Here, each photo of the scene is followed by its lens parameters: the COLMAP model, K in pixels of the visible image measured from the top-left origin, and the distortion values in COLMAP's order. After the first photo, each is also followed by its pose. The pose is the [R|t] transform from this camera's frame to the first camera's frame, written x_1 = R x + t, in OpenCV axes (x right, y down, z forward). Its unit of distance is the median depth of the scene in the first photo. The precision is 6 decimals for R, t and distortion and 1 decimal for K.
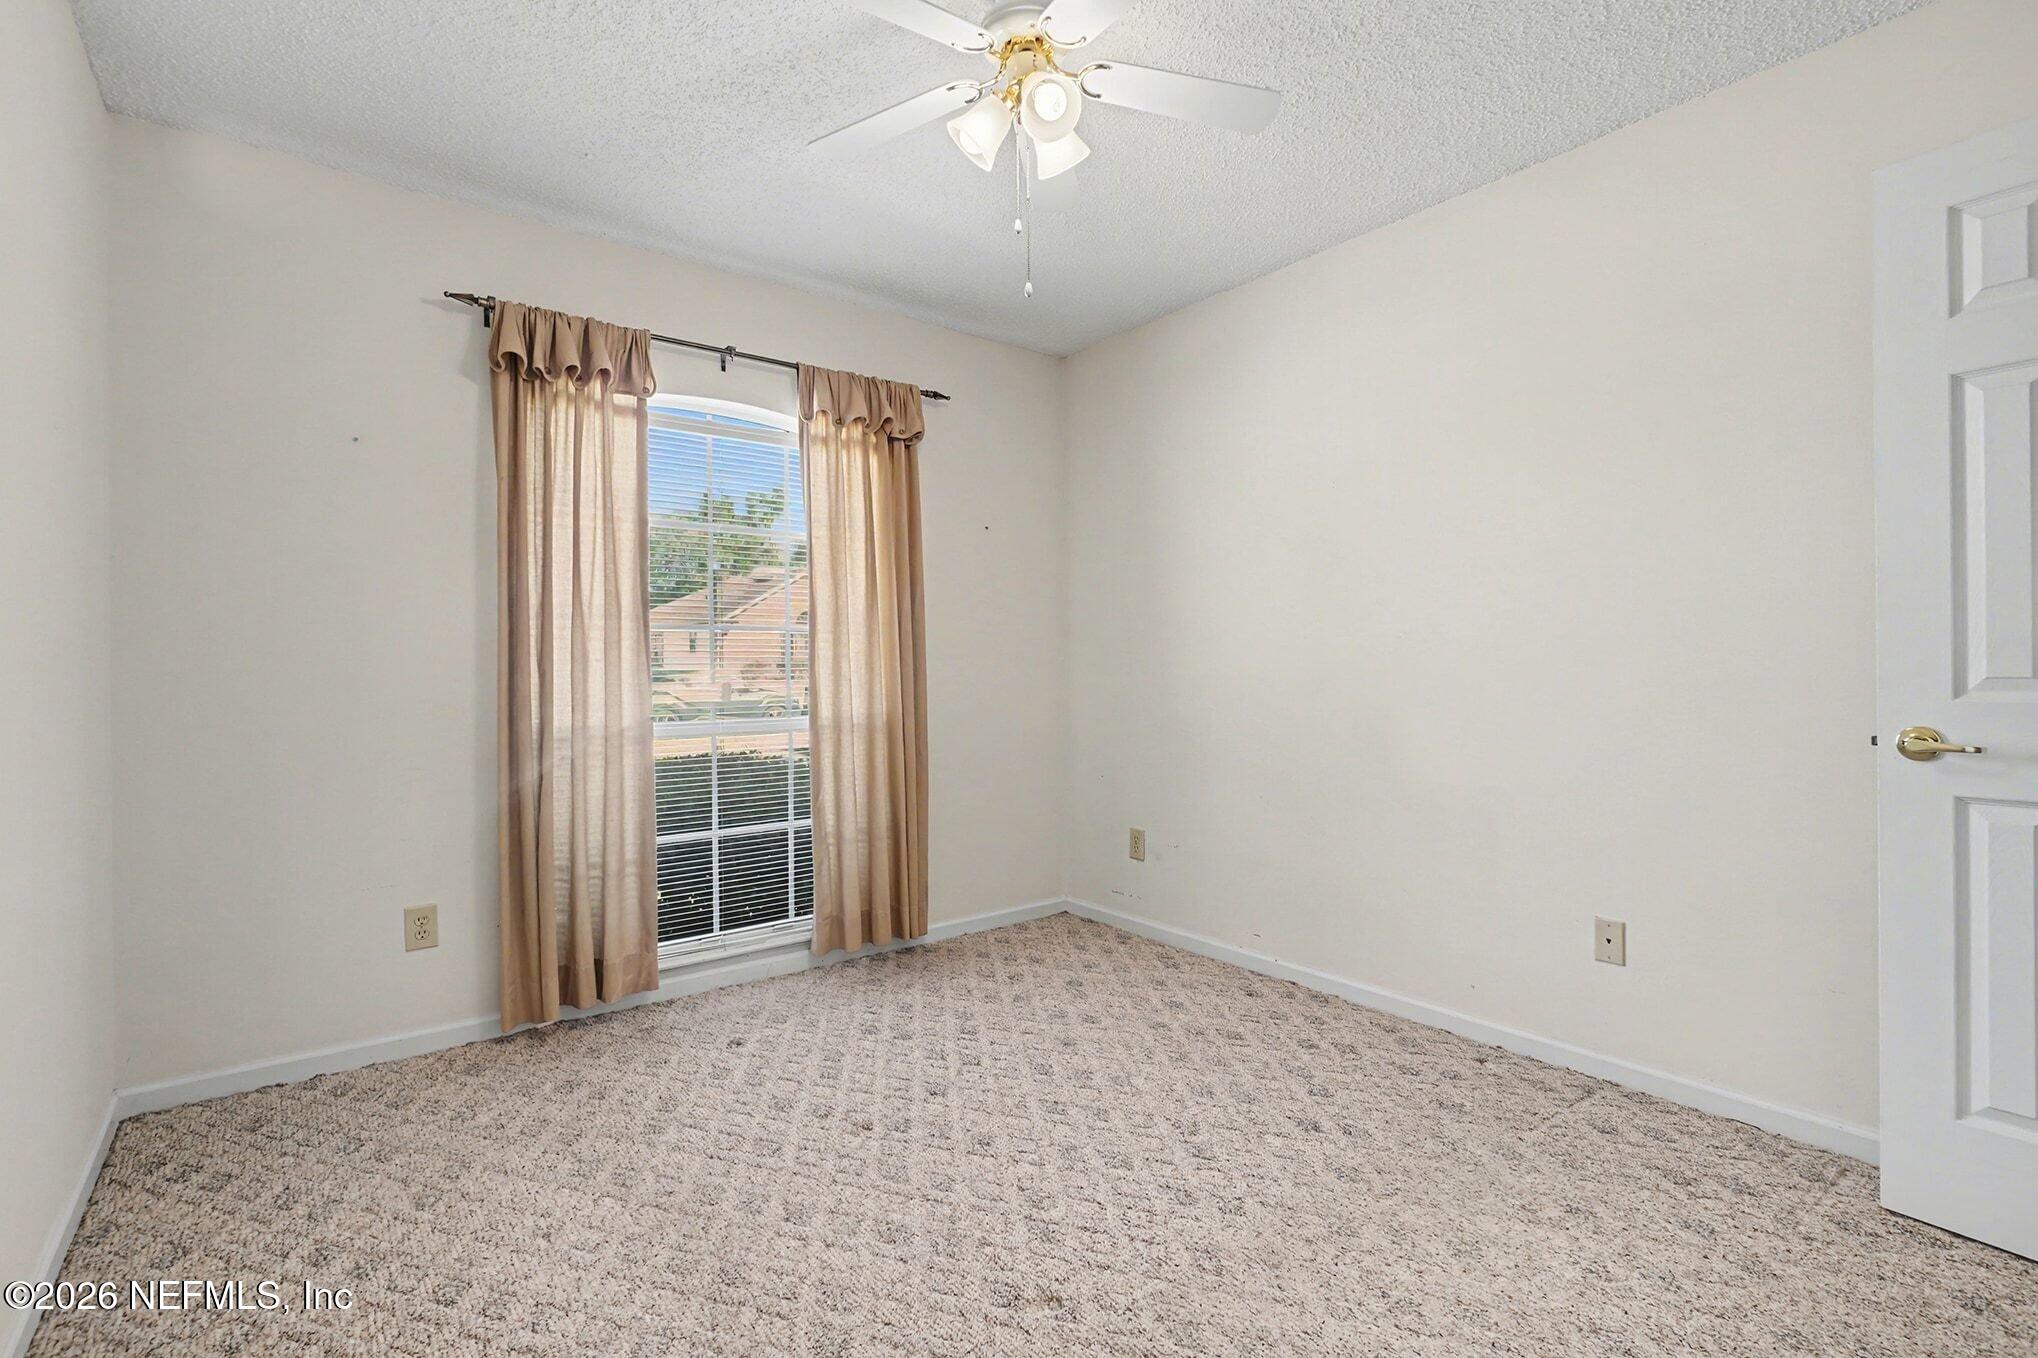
lens RADIAL K [[905.9, 0, 1019.0], [0, 905.9, 660.6], [0, 0, 1]] dist [0.001036, 0.000042]
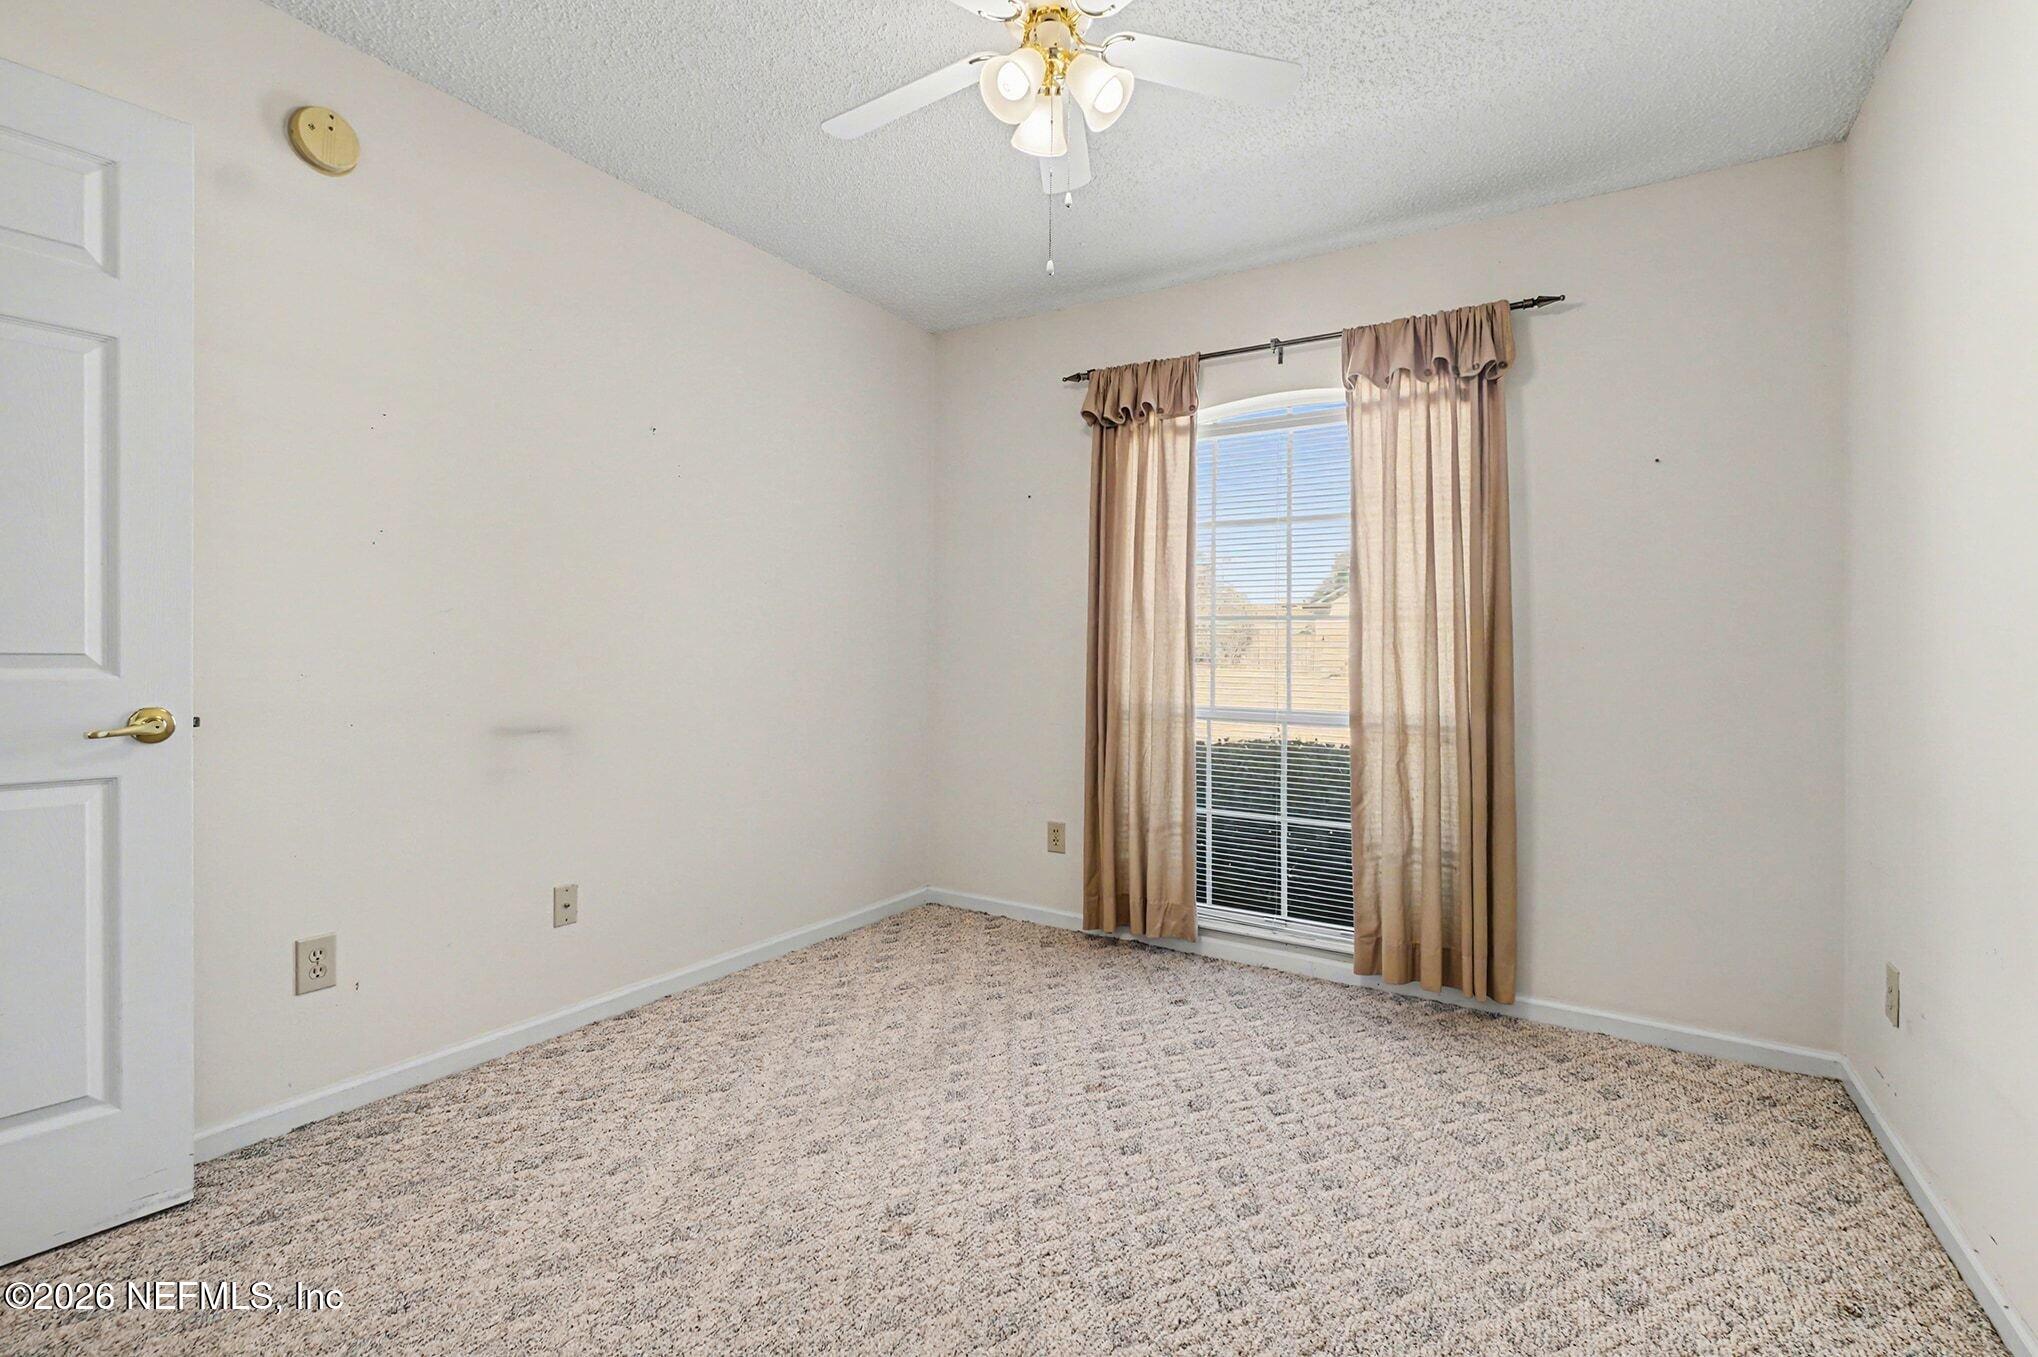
lens RADIAL K [[935.3, 0, 1020.5], [0, 935.3, 659.1], [0, 0, 1]] dist [0.018800, 0.000145]
pose [[0.363075, 0.016213, -0.931619, 0.586209], [-0.011145, 0.999853, 0.013057, 0.000386], [0.931693, 0.005642, 0.363202, 0.371276]]
